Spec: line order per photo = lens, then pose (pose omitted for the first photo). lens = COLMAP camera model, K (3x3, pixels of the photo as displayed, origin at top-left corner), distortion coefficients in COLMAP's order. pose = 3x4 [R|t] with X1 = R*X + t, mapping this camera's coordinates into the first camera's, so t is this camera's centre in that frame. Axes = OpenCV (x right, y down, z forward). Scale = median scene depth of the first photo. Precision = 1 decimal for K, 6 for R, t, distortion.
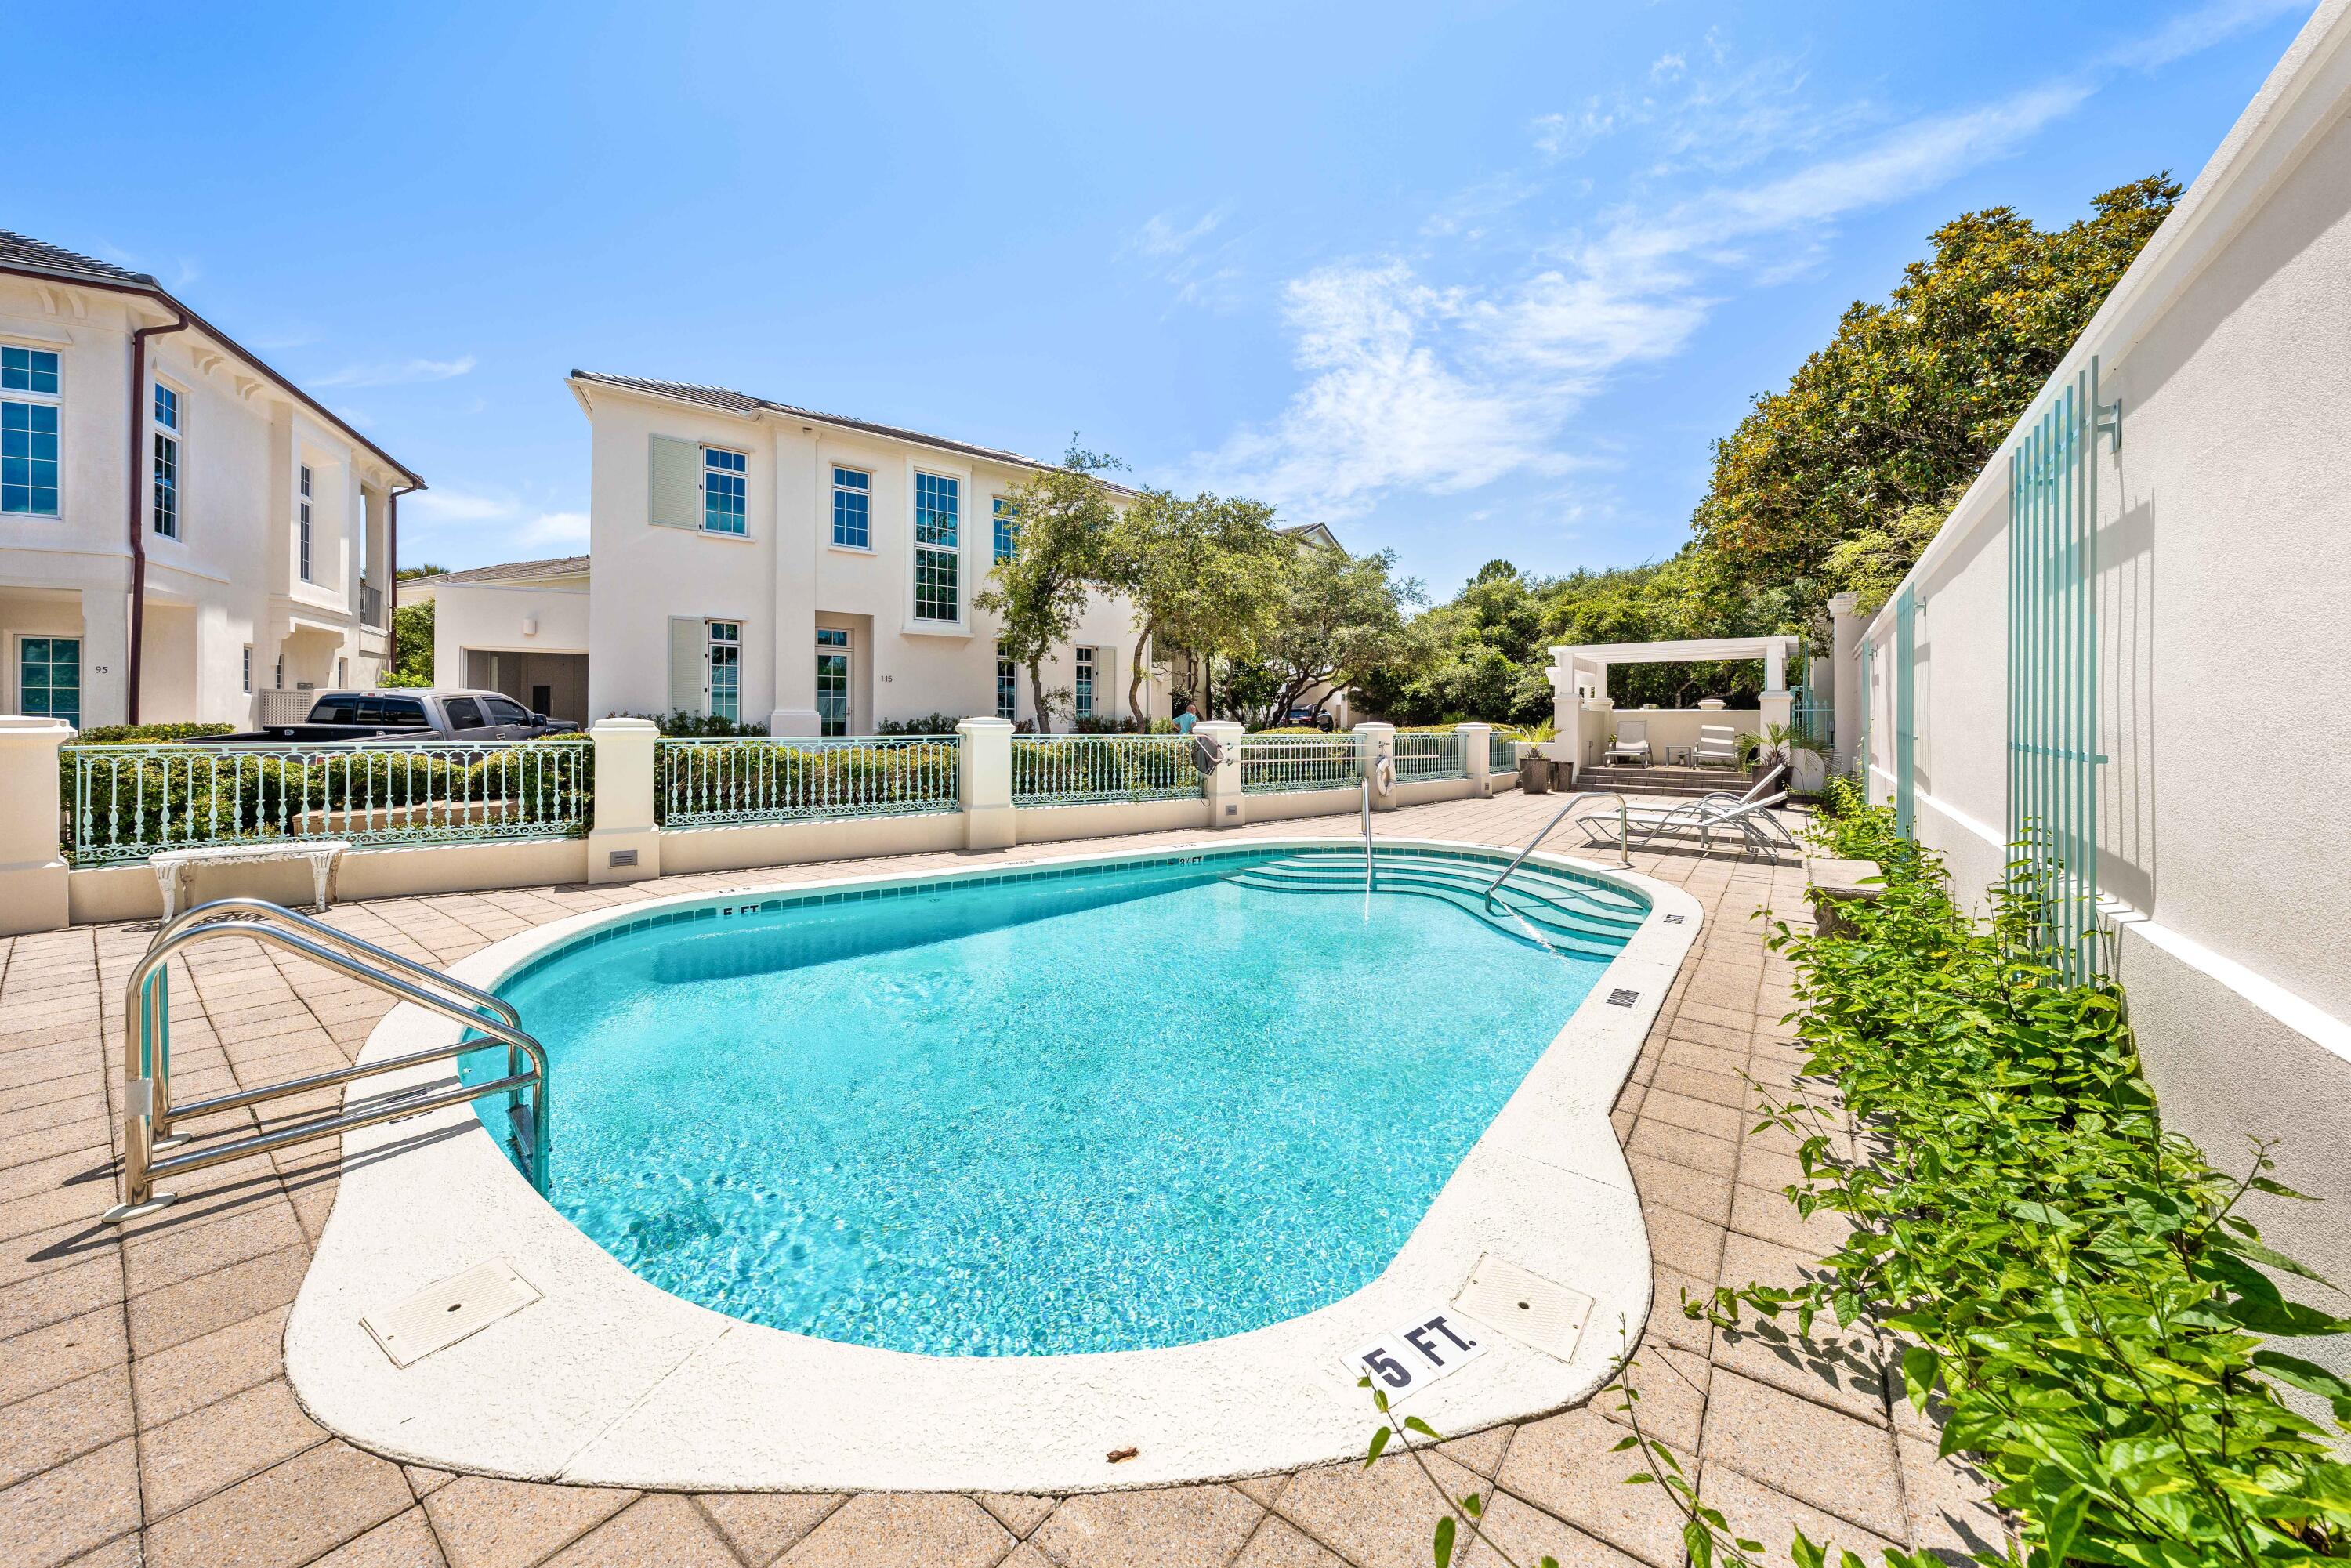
lens RADIAL K [[835.5, 0, 1155.1], [0, 835.5, 723.1], [0, 0, 1]] dist [0.001118, 0.000301]
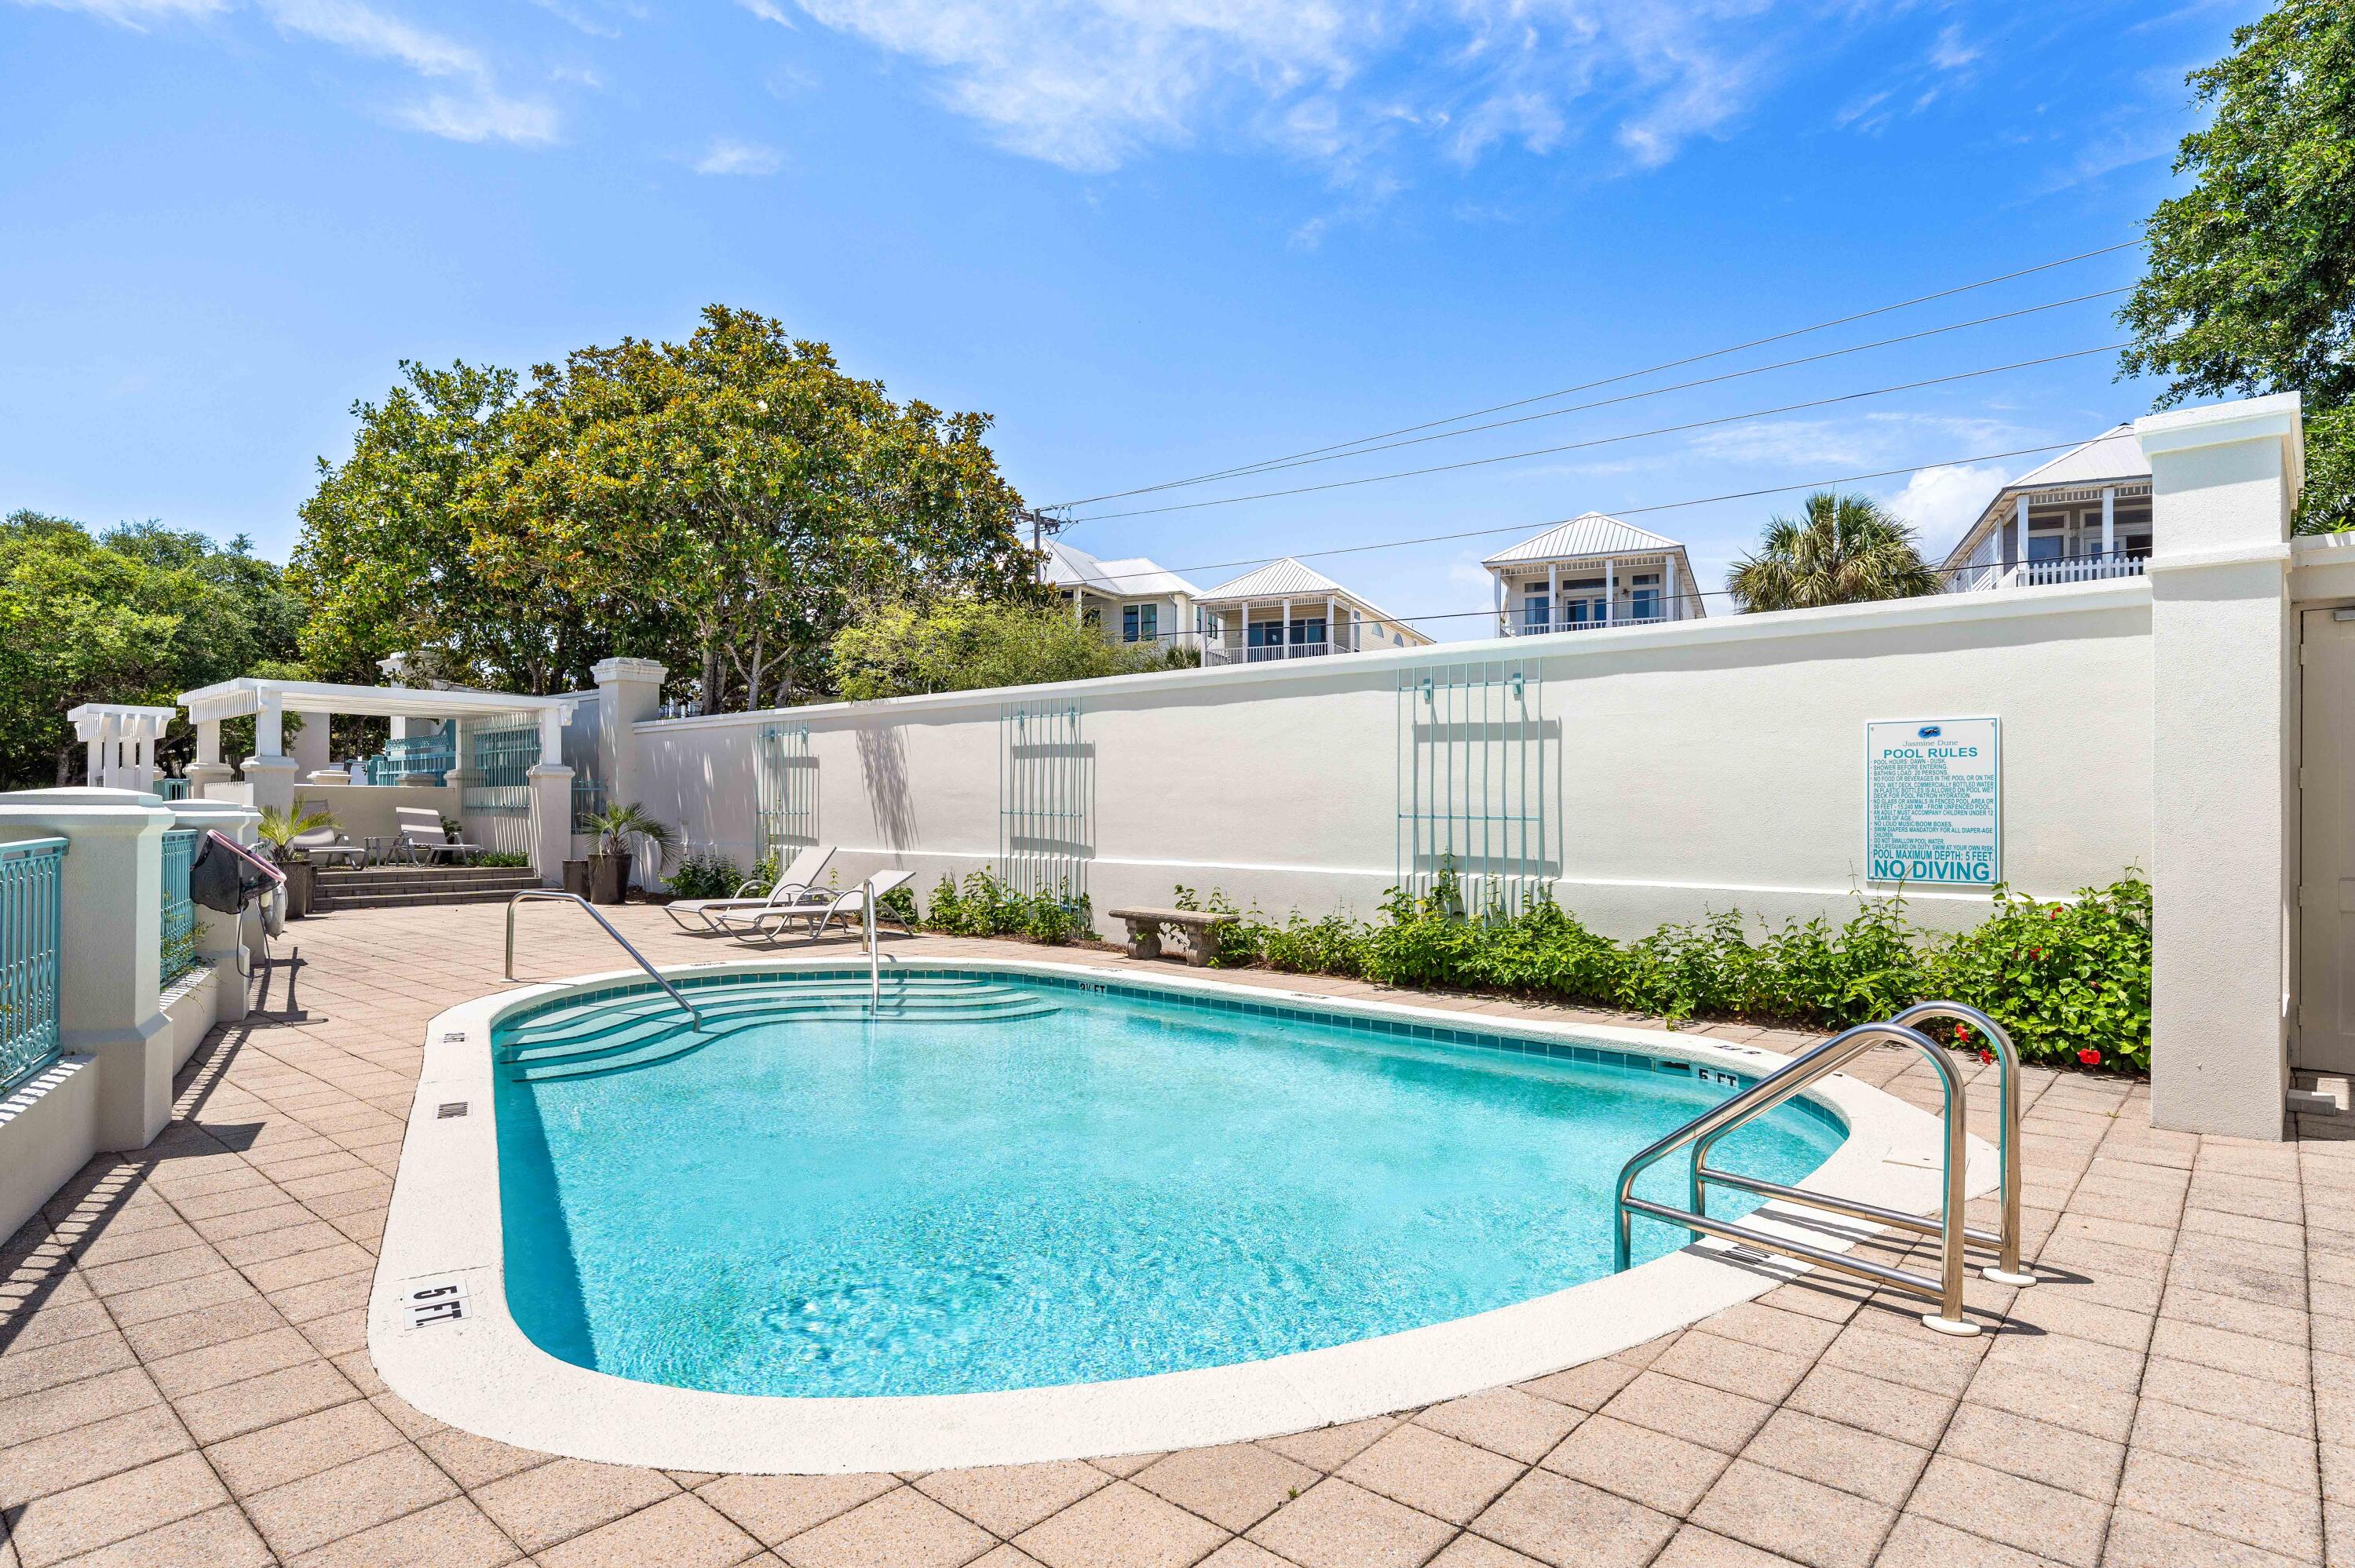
lens RADIAL K [[1245.1, 0, 1178.9], [0, 1245.1, 796.4], [0, 0, 1]] dist [0.011481, 0.000845]
pose [[0.069382, 0.007362, 0.997563, -2.295911], [-0.002874, 0.999970, -0.007179, -0.004074], [-0.997586, -0.002369, 0.069401, 1.553125]]
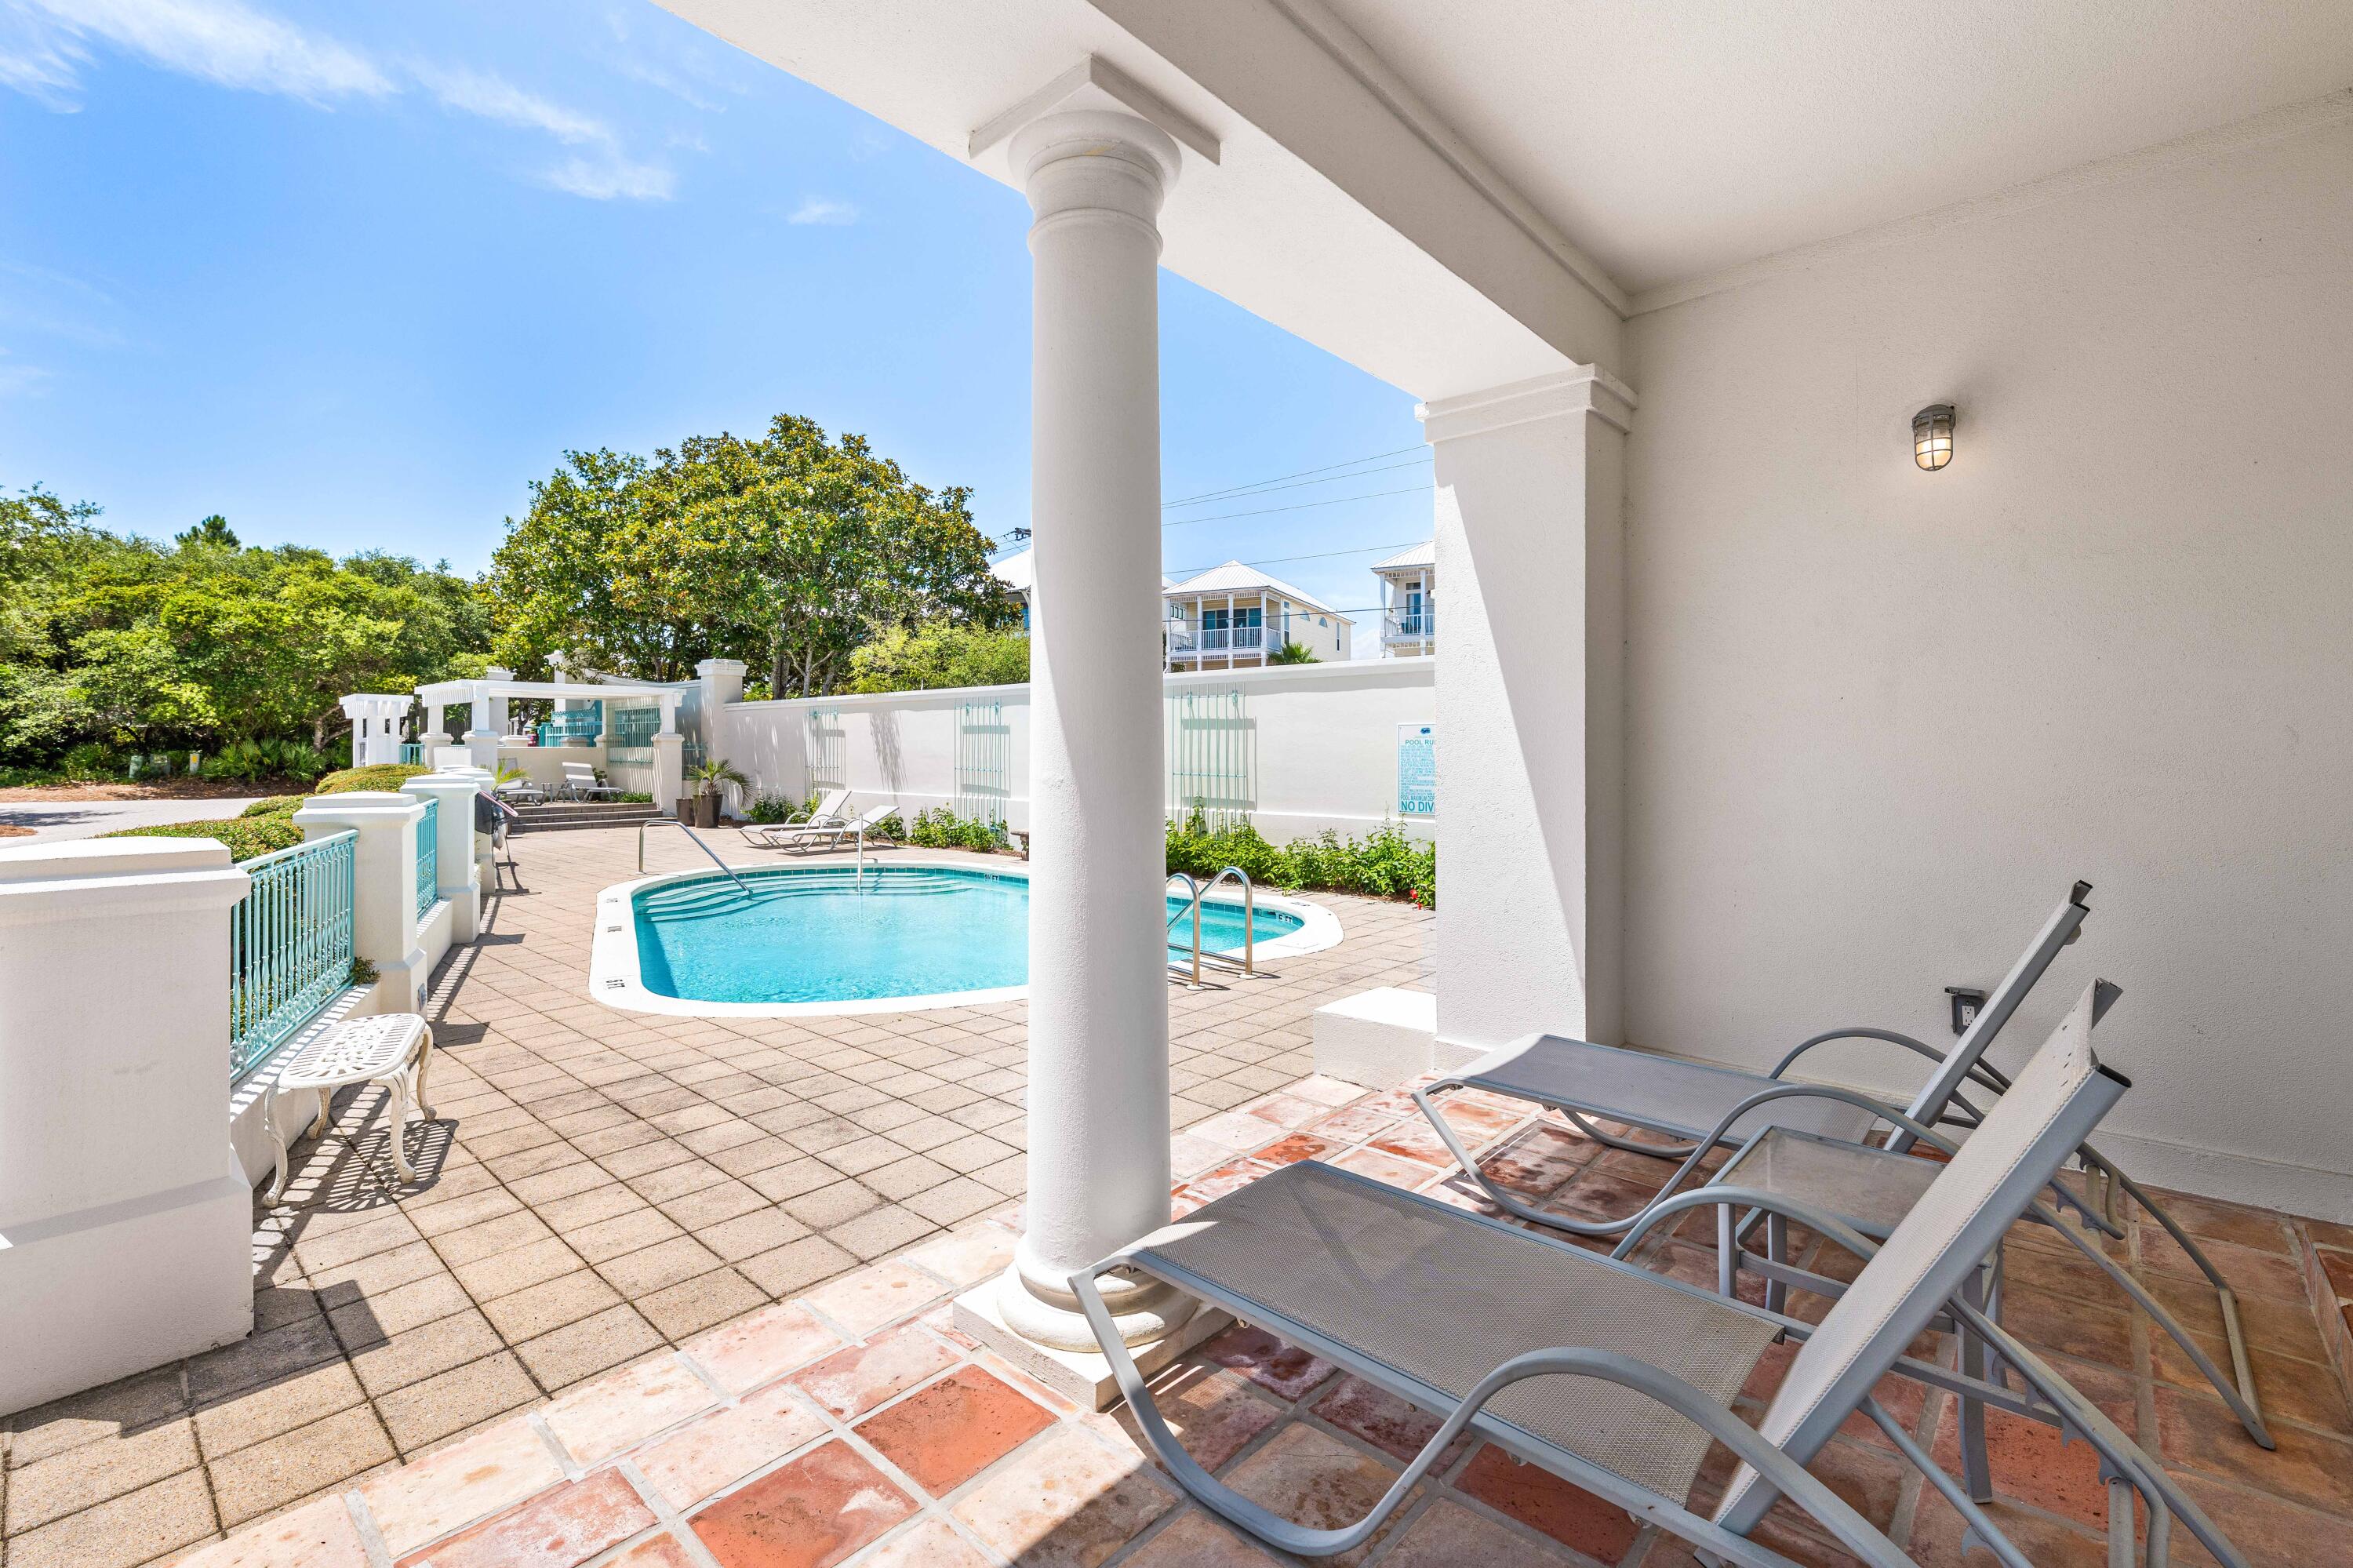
lens RADIAL K [[1027.3, 0, 1183.3], [0, 1027.3, 742.0], [0, 0, 1]] dist [0.019620, 0.000074]
pose [[0.075740, 0.002738, 0.997124, -3.555942], [0.000237, 0.999996, -0.002763, -0.109799], [-0.997128, 0.000446, 0.075739, 0.773009]]
